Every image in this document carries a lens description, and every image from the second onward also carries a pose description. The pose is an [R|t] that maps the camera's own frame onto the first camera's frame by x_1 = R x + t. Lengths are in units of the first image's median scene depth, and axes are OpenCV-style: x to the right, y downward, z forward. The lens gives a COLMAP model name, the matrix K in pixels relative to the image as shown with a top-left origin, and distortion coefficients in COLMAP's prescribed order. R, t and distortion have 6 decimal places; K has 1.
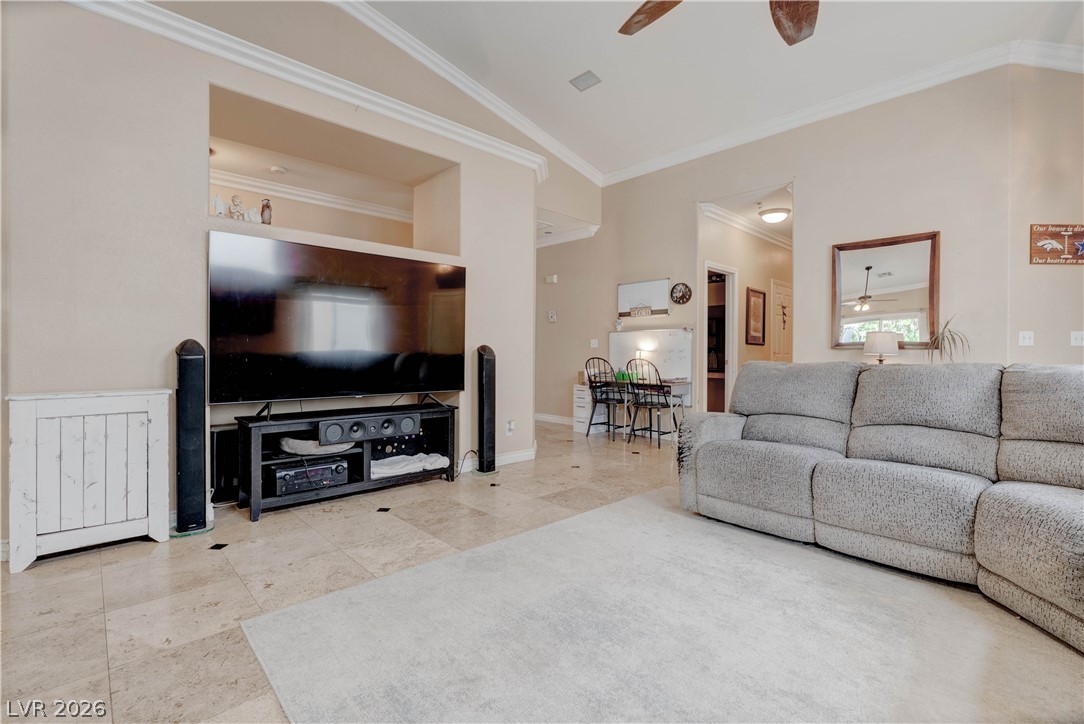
lens RADIAL K [[490.6, 0, 540.0], [0, 490.6, 357.2], [0, 0, 1]] dist [-0.023300, 0.006956]
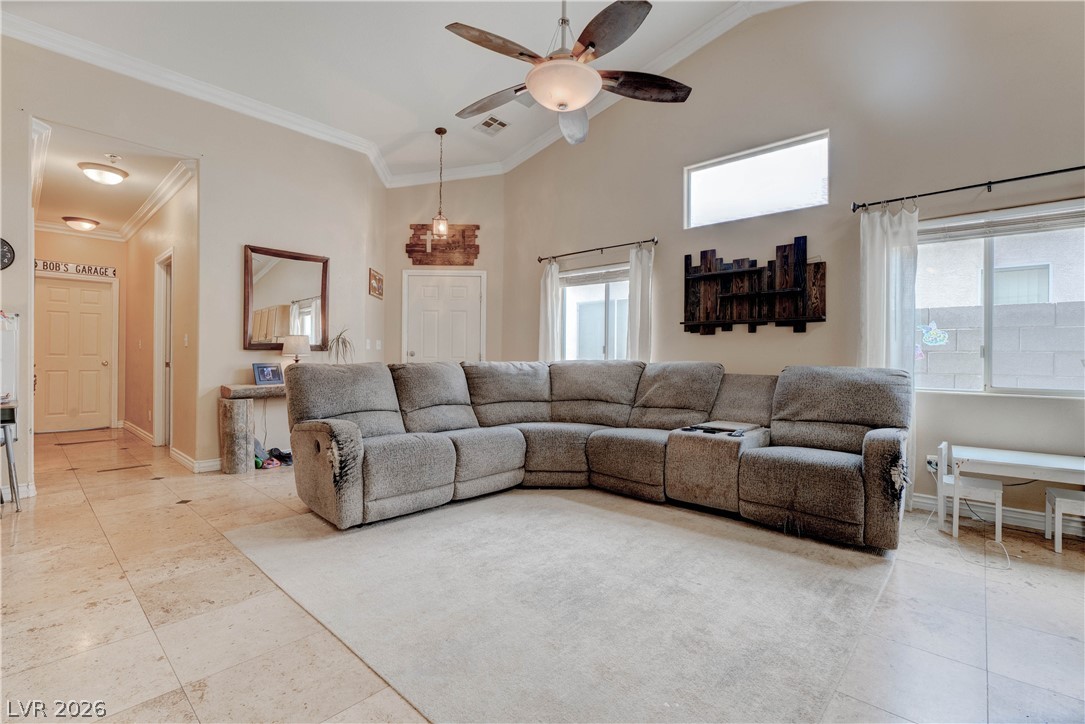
lens RADIAL K [[491.1, 0, 537.5], [0, 491.1, 357.7], [0, 0, 1]] dist [-0.023300, 0.006956]
pose [[-0.068085, -0.007247, 0.997653, -0.553226], [0.001145, 0.999972, 0.007342, -0.009782], [-0.997679, 0.001642, -0.068075, 0.616362]]
